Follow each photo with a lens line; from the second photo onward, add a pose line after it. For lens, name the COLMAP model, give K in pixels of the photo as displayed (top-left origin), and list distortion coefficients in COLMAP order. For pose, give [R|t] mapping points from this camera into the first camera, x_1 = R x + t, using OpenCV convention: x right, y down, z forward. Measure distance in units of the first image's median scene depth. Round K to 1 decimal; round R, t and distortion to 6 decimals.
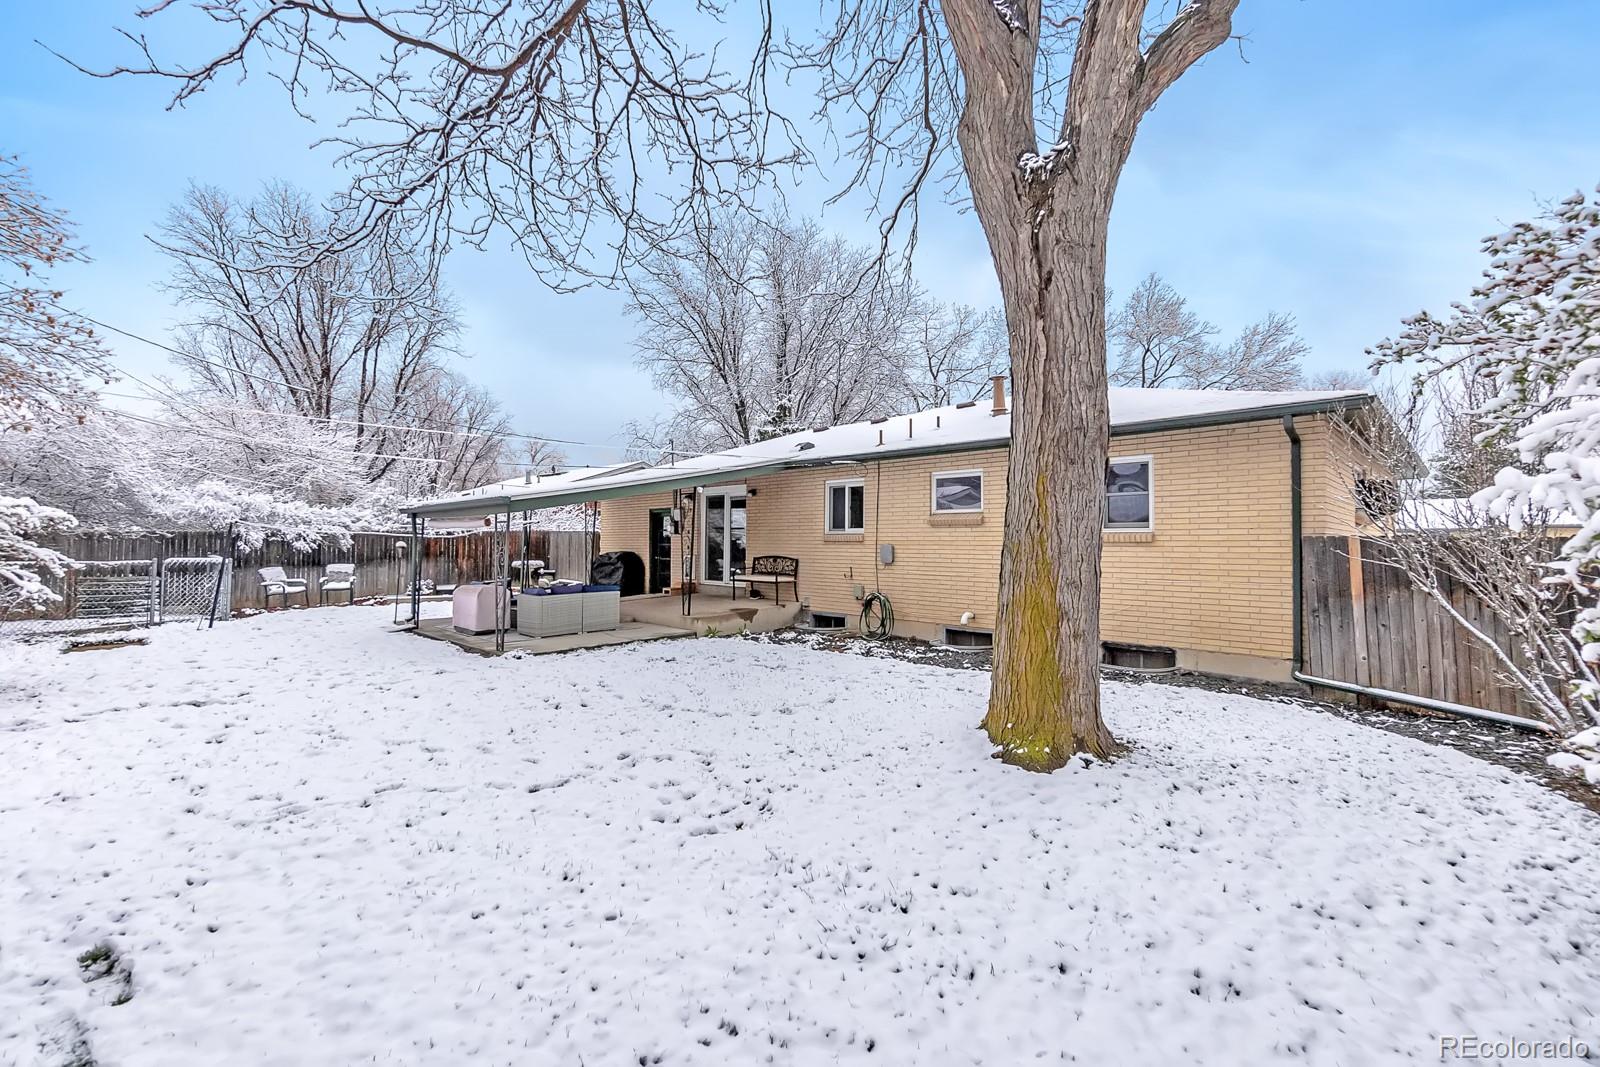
lens RADIAL K [[698.1, 0, 798.1], [0, 698.1, 524.7], [0, 0, 1]] dist [-0.002218, 0.000752]
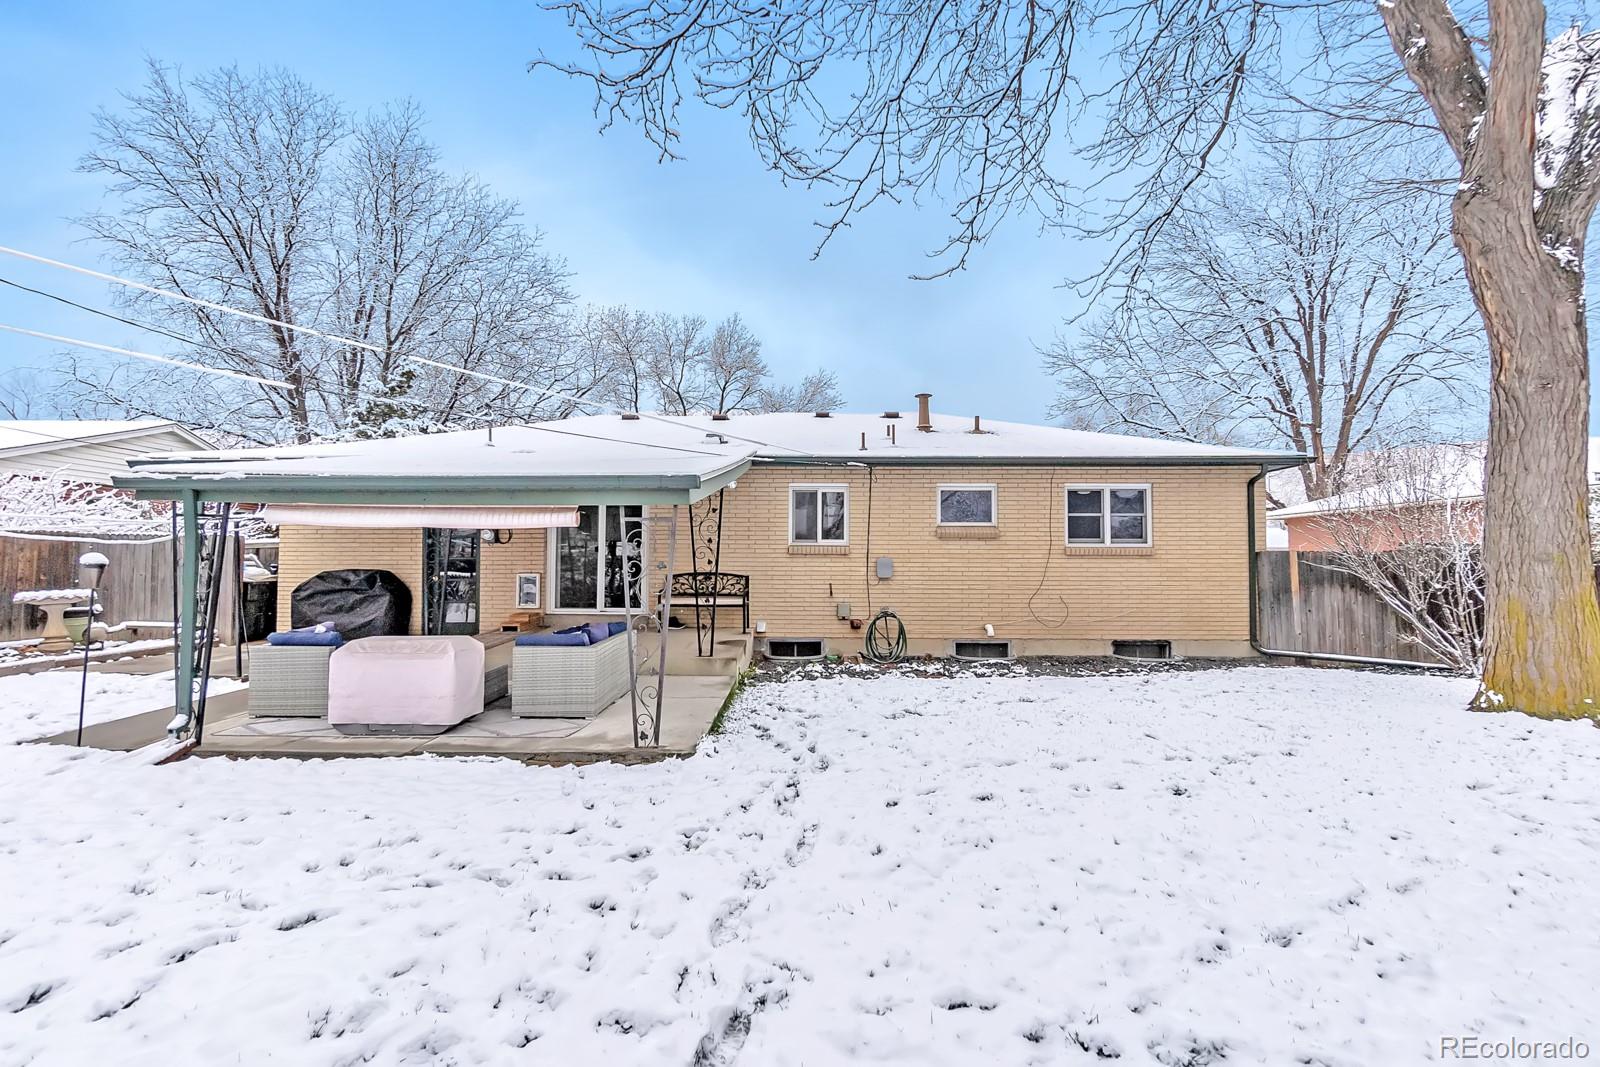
lens RADIAL K [[698.1, 0, 798.1], [0, 698.1, 524.7], [0, 0, 1]] dist [-0.002218, 0.000752]
pose [[0.713766, 0.031211, 0.699688, -0.612642], [-0.018370, 0.999497, -0.025844, 0.011024], [-0.700143, 0.005593, 0.713981, 0.428830]]
